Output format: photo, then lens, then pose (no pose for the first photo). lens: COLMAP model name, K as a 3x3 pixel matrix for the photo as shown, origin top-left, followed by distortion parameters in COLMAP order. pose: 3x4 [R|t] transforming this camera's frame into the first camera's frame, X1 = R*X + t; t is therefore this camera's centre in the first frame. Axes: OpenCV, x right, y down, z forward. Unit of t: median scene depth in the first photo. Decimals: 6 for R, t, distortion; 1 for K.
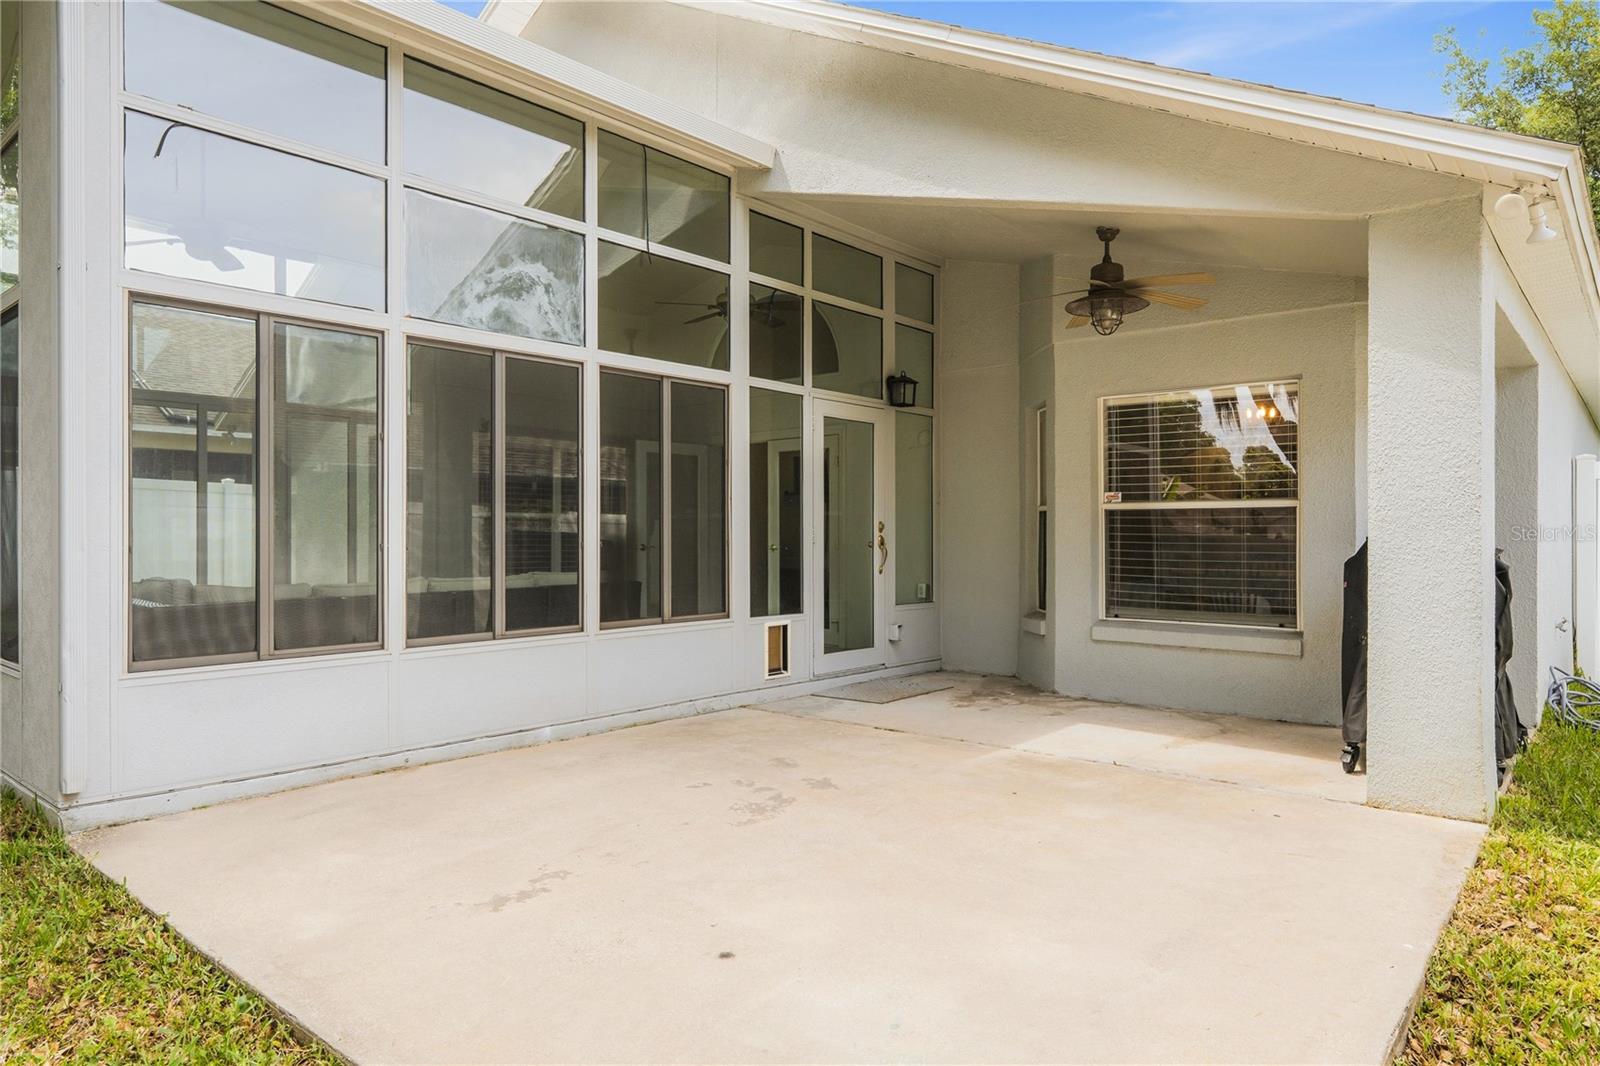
lens RADIAL K [[1007.8, 0, 805.1], [0, 1007.8, 533.3], [0, 0, 1]] dist [0.004355, 0.005117]
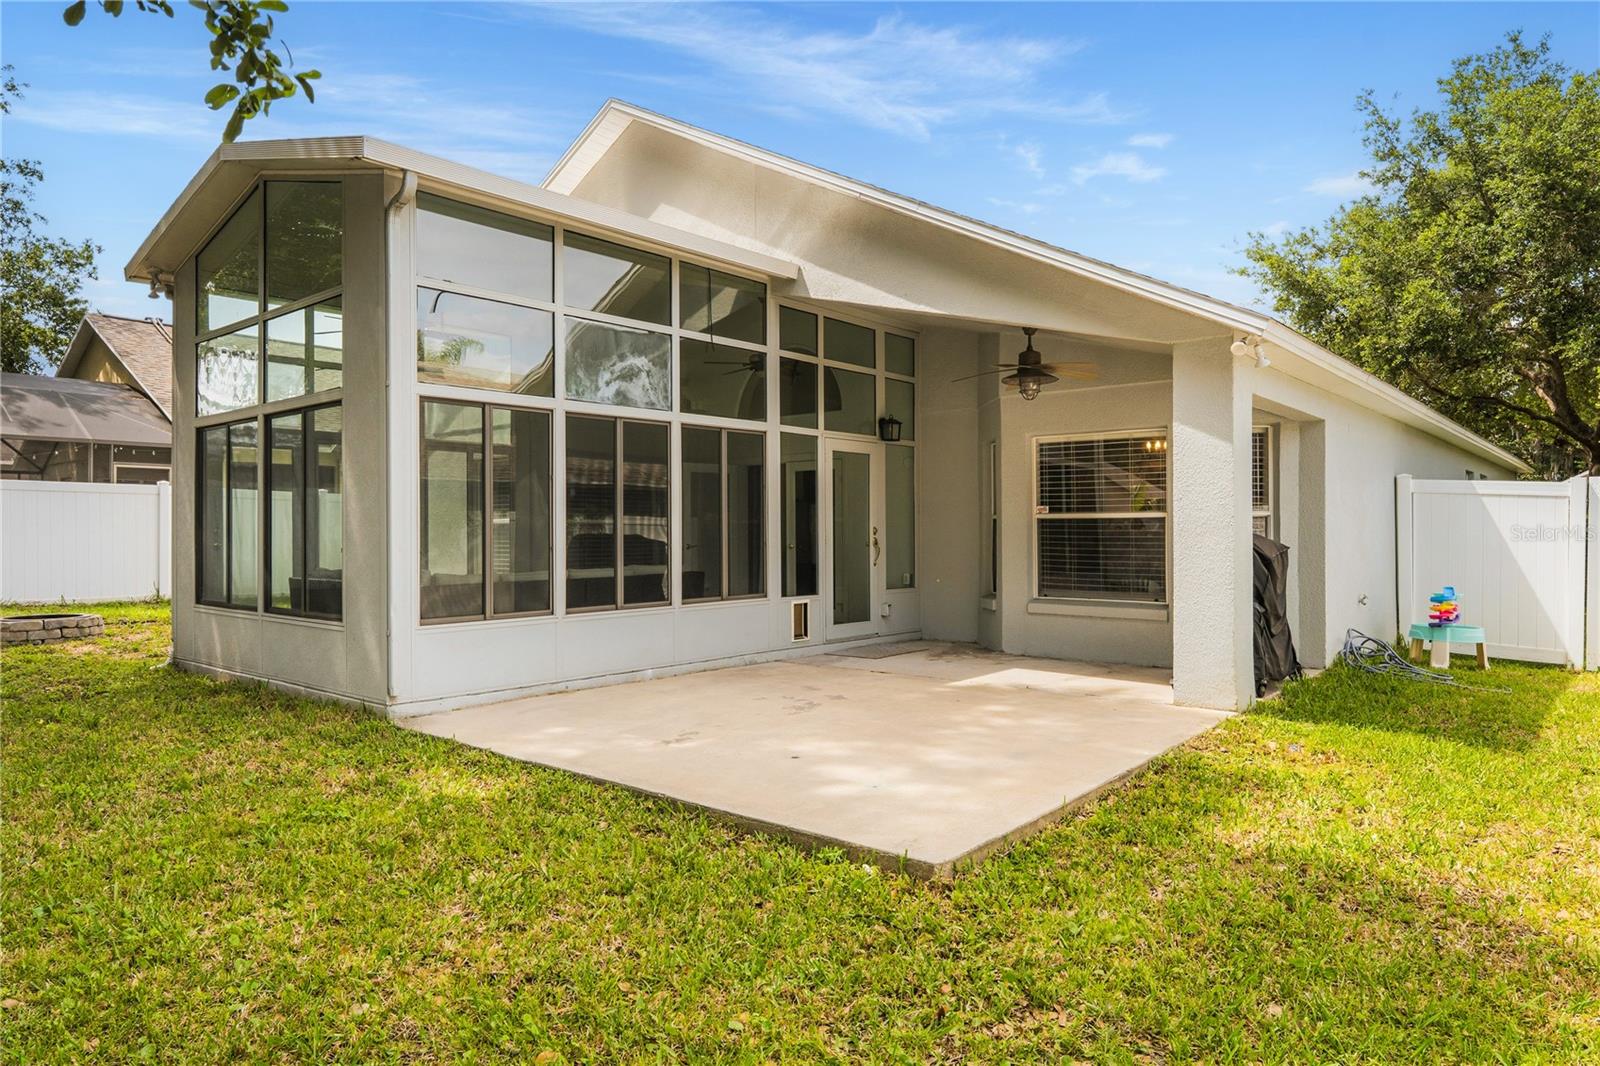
lens RADIAL K [[1007.8, 0, 790.5], [0, 1007.8, 524.2], [0, 0, 1]] dist [0.004355, 0.005117]
pose [[0.999933, -0.004671, -0.010563, -0.027625], [0.004631, 0.999982, -0.003827, -0.012657], [0.010580, 0.003778, 0.999937, -0.413634]]
